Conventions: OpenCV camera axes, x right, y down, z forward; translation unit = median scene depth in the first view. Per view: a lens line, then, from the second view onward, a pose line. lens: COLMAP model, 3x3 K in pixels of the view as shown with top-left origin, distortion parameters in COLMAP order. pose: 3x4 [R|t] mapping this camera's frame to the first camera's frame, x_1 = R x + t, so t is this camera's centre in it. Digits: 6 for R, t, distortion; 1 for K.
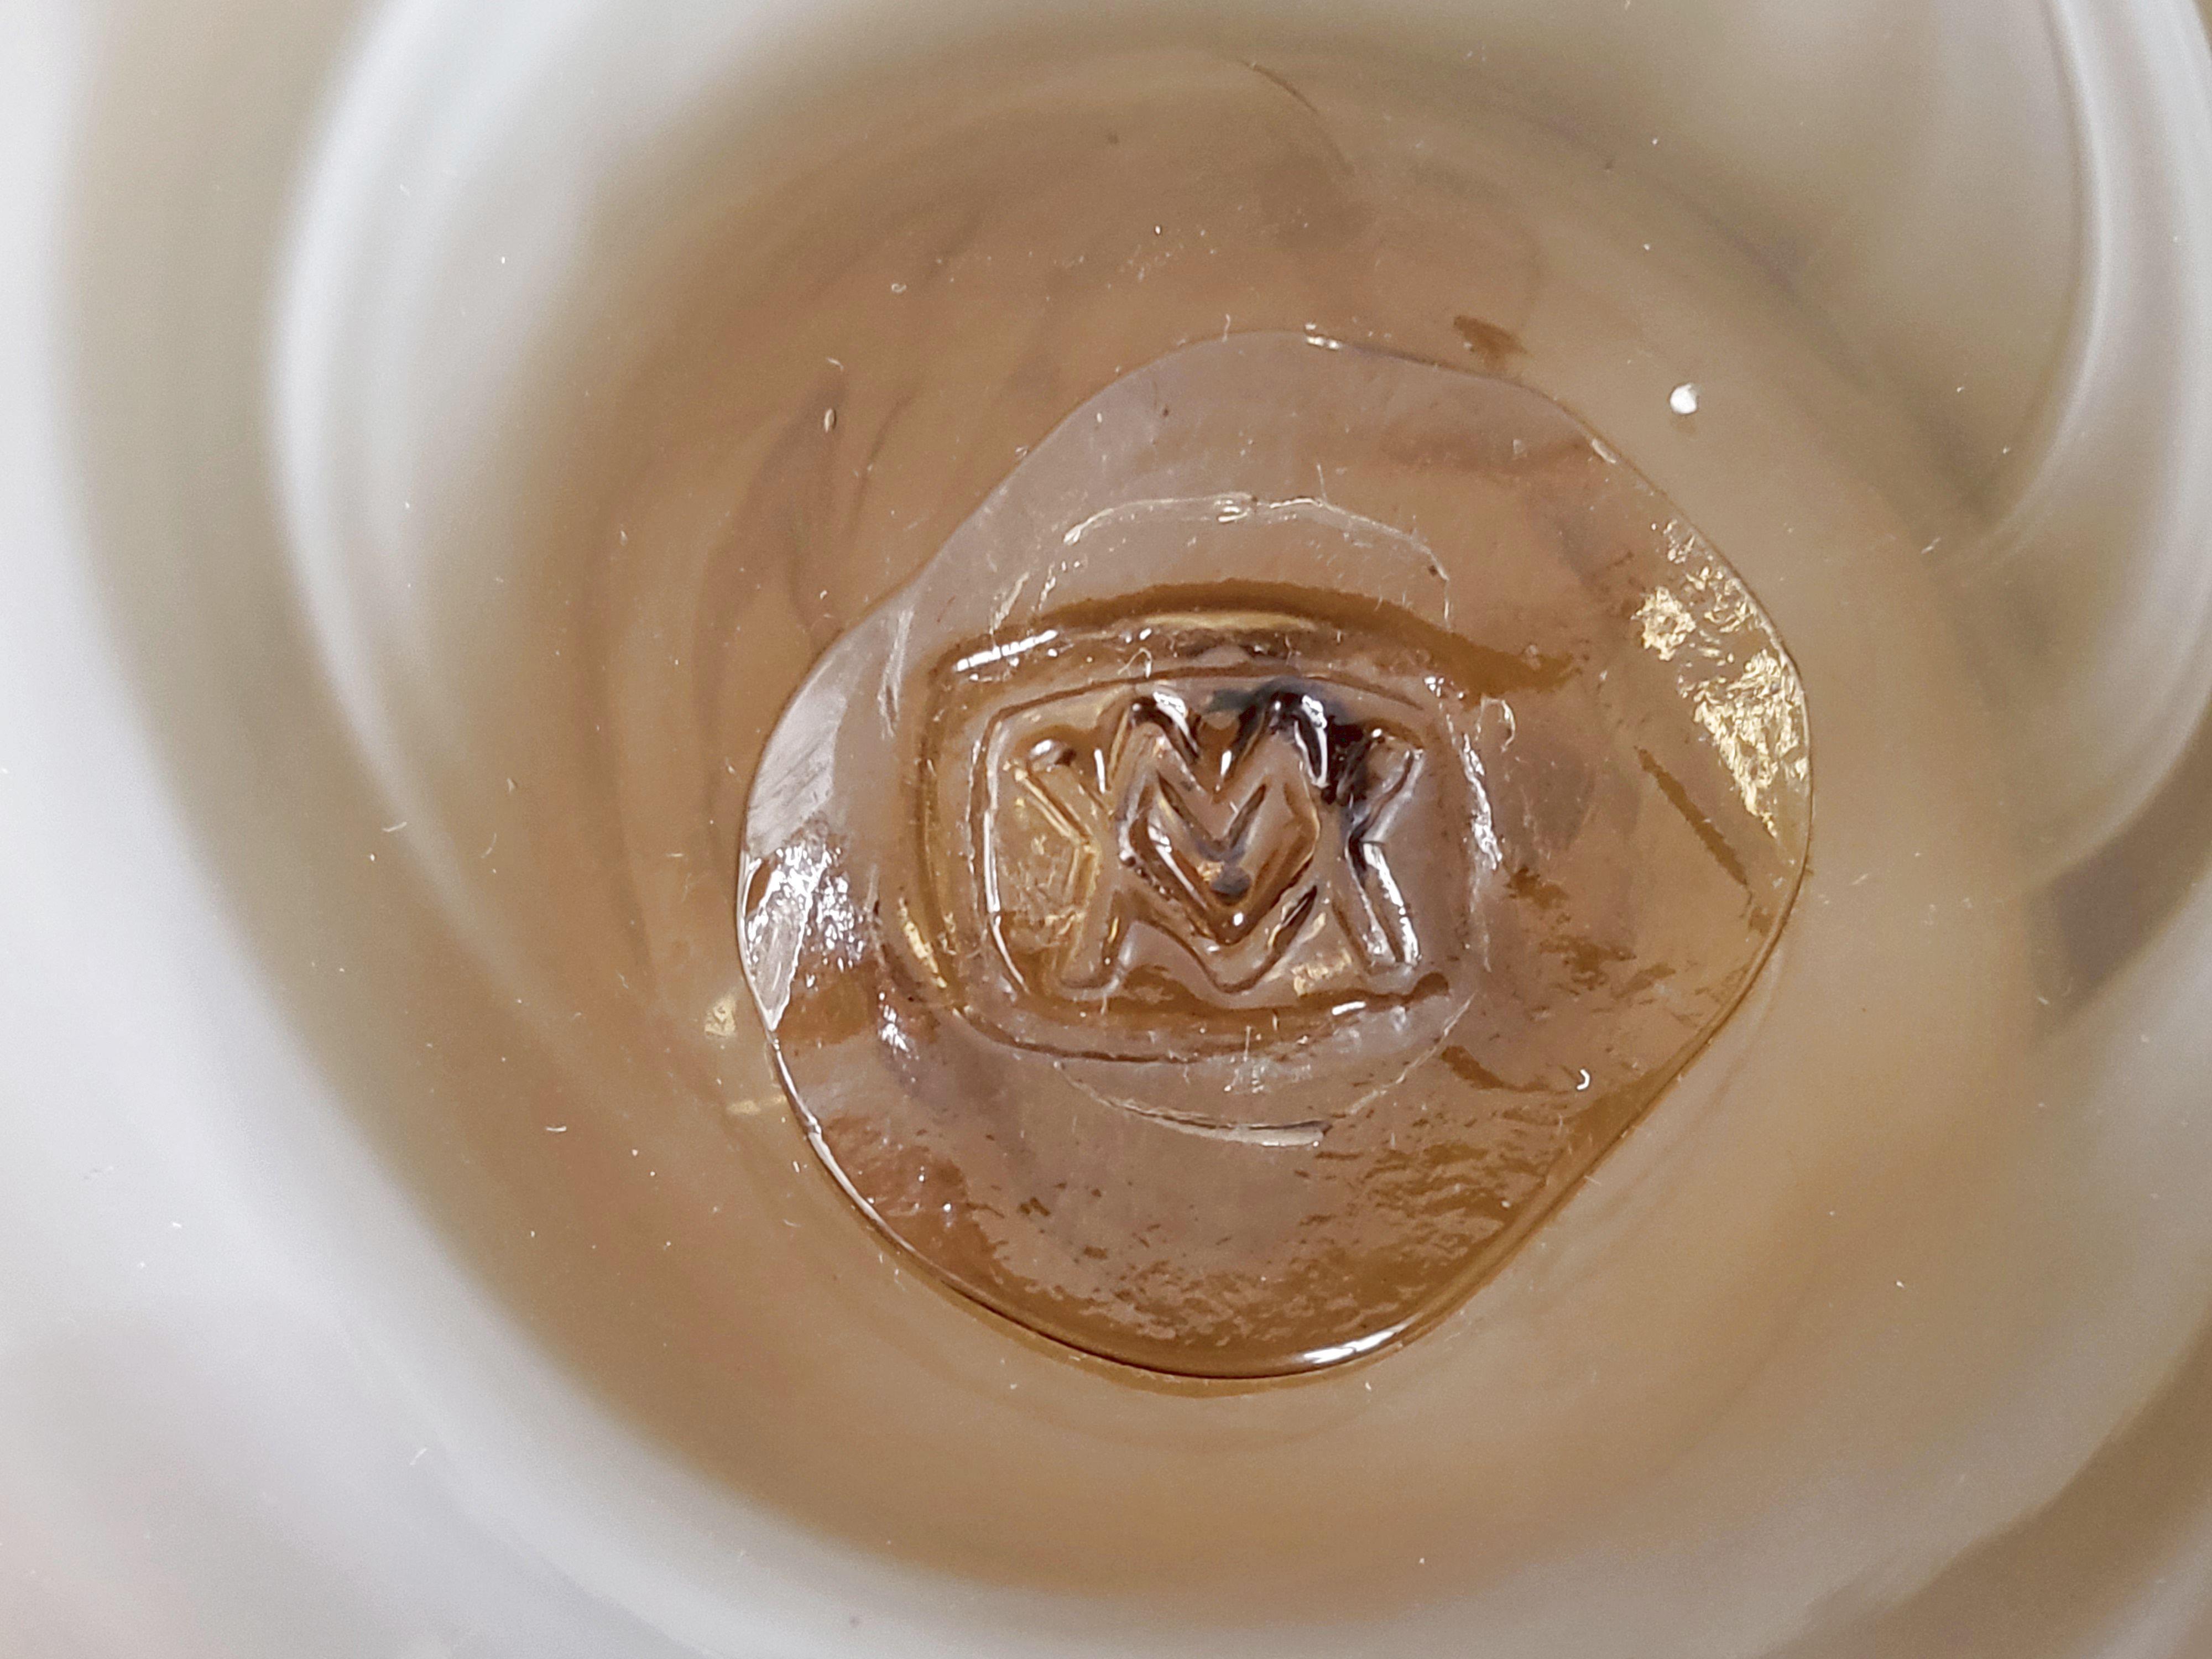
lens RADIAL K [[1674.8, 0, 1058.3], [0, 1674.8, 725.9], [0, 0, 1]] dist [0.001215, -0.000162]
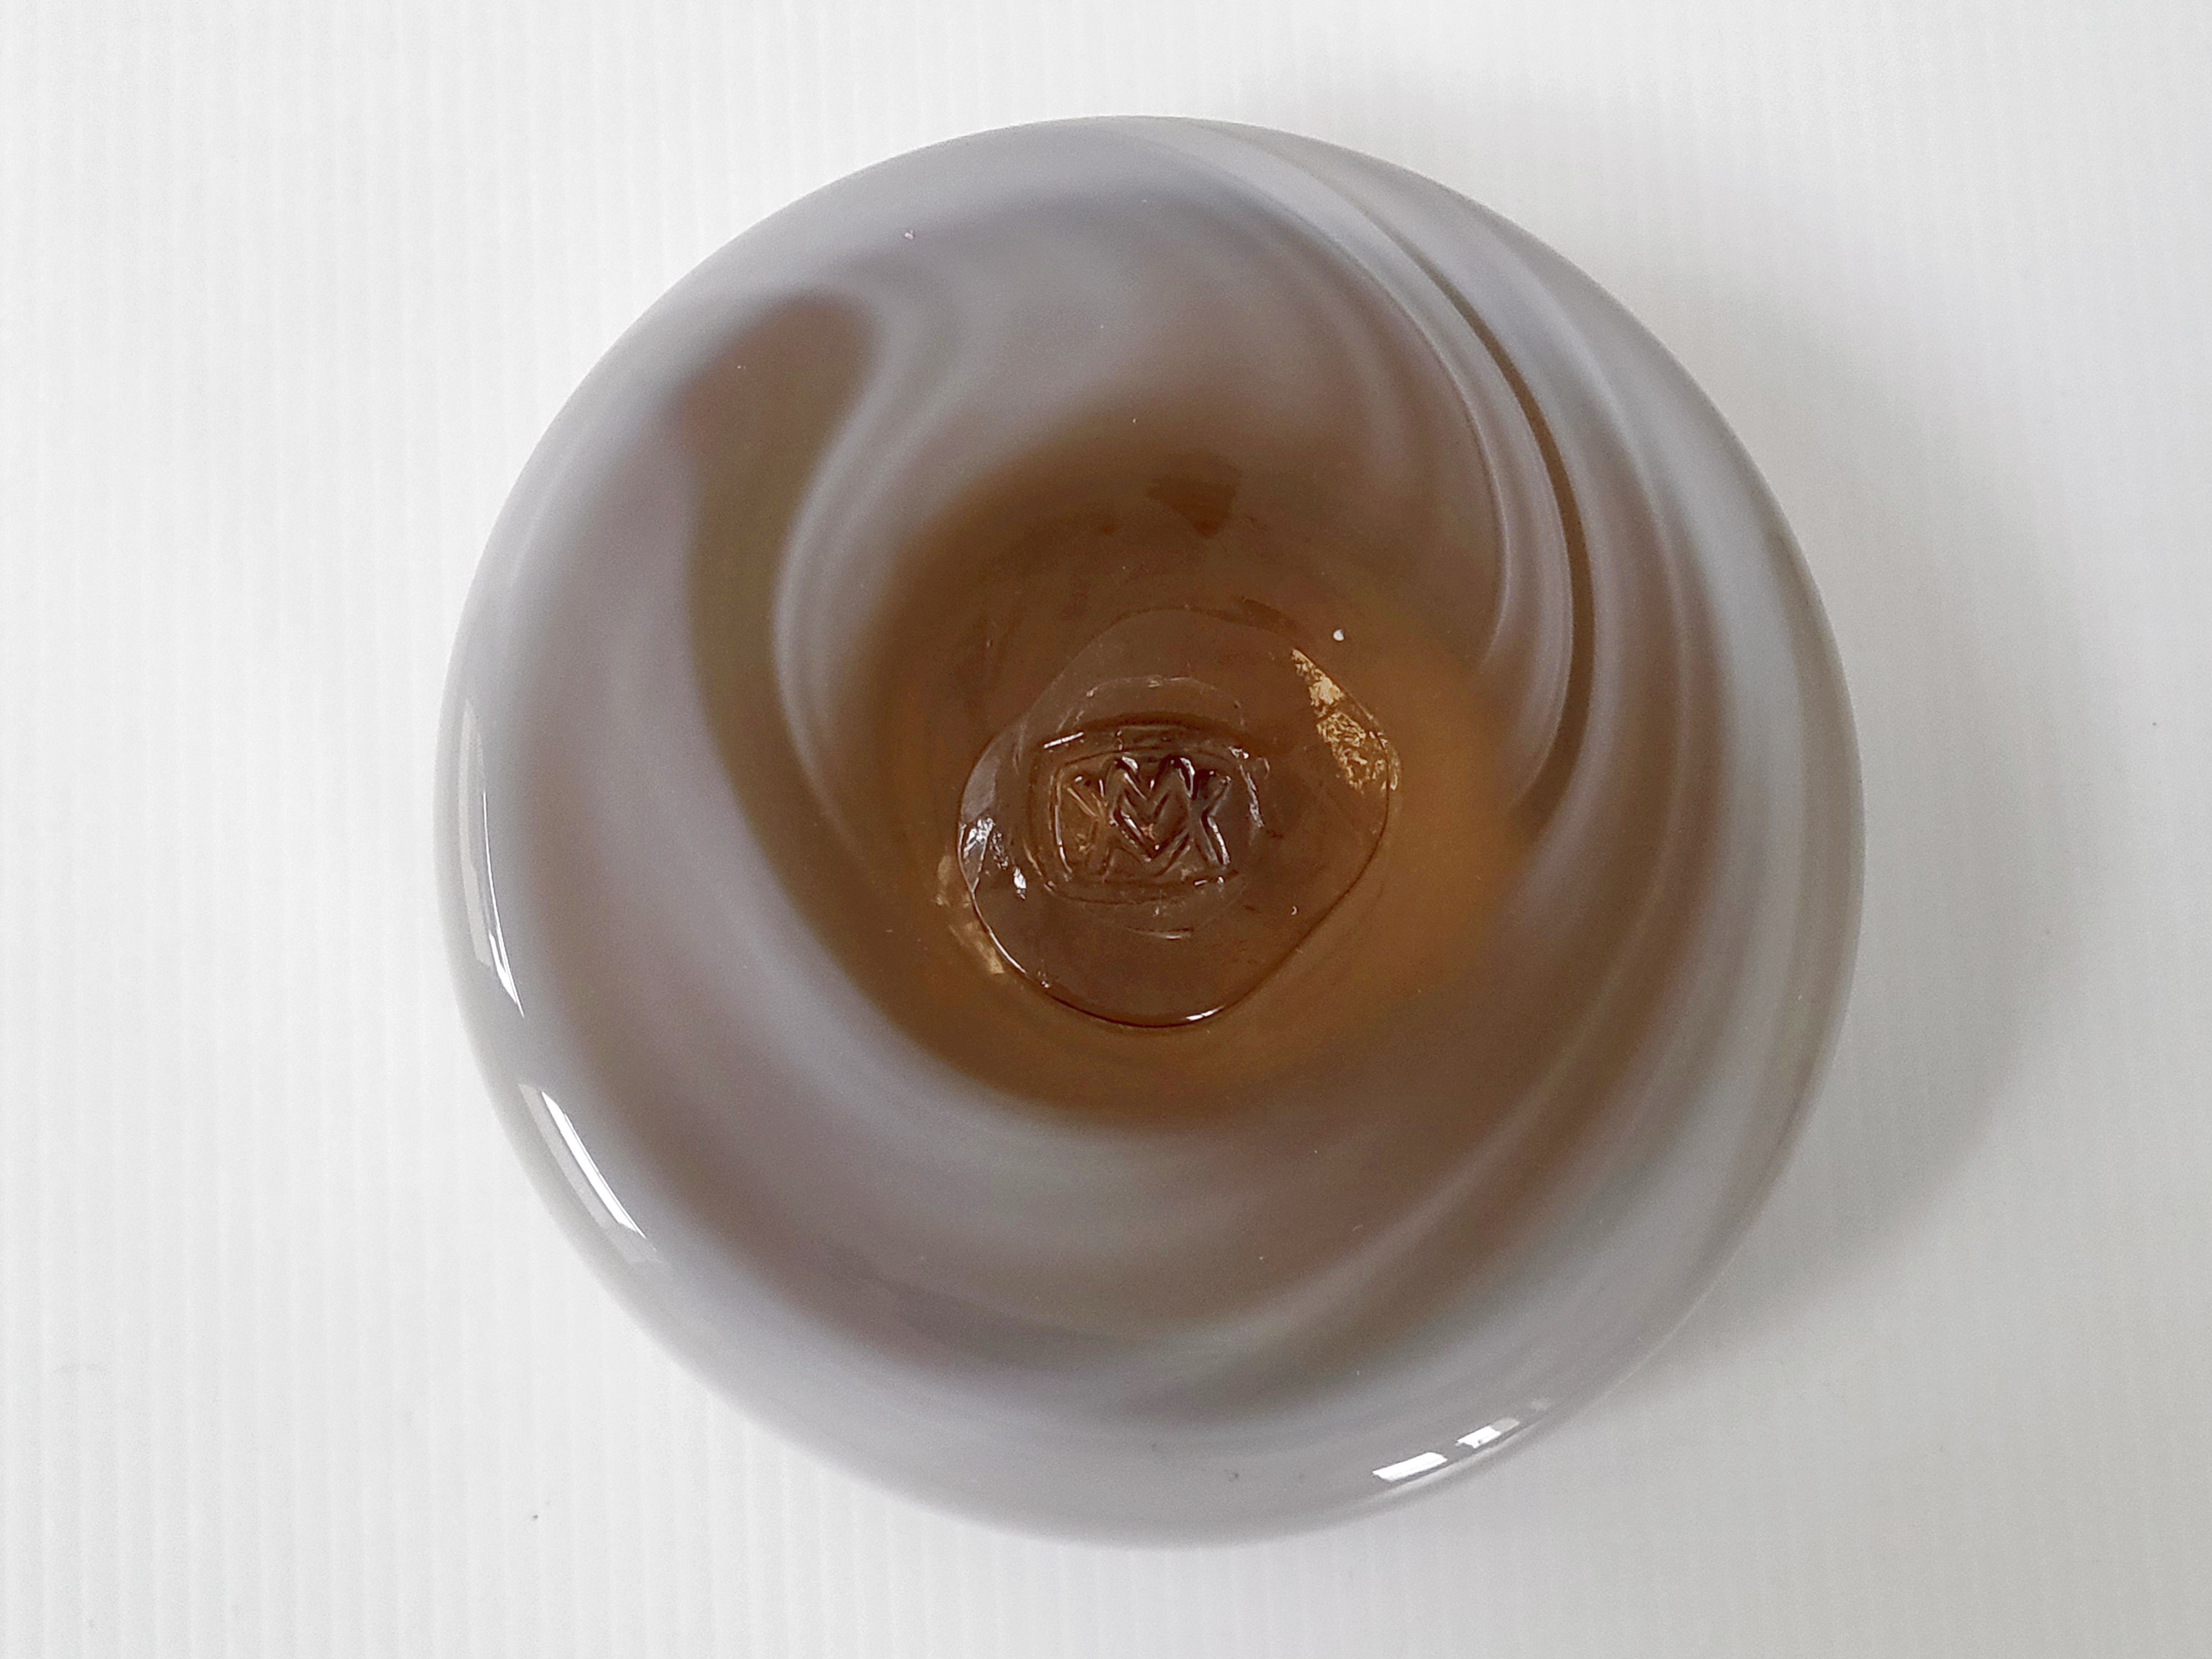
lens RADIAL K [[1674.8, 0, 1108.4], [0, 1674.8, 829.6], [0, 0, 1]] dist [0.001215, -0.000162]
pose [[0.998266, -0.005328, -0.058626, 0.181247], [0.007576, 0.999242, 0.038181, -0.006869], [0.058378, -0.038559, 0.997550, -1.488571]]
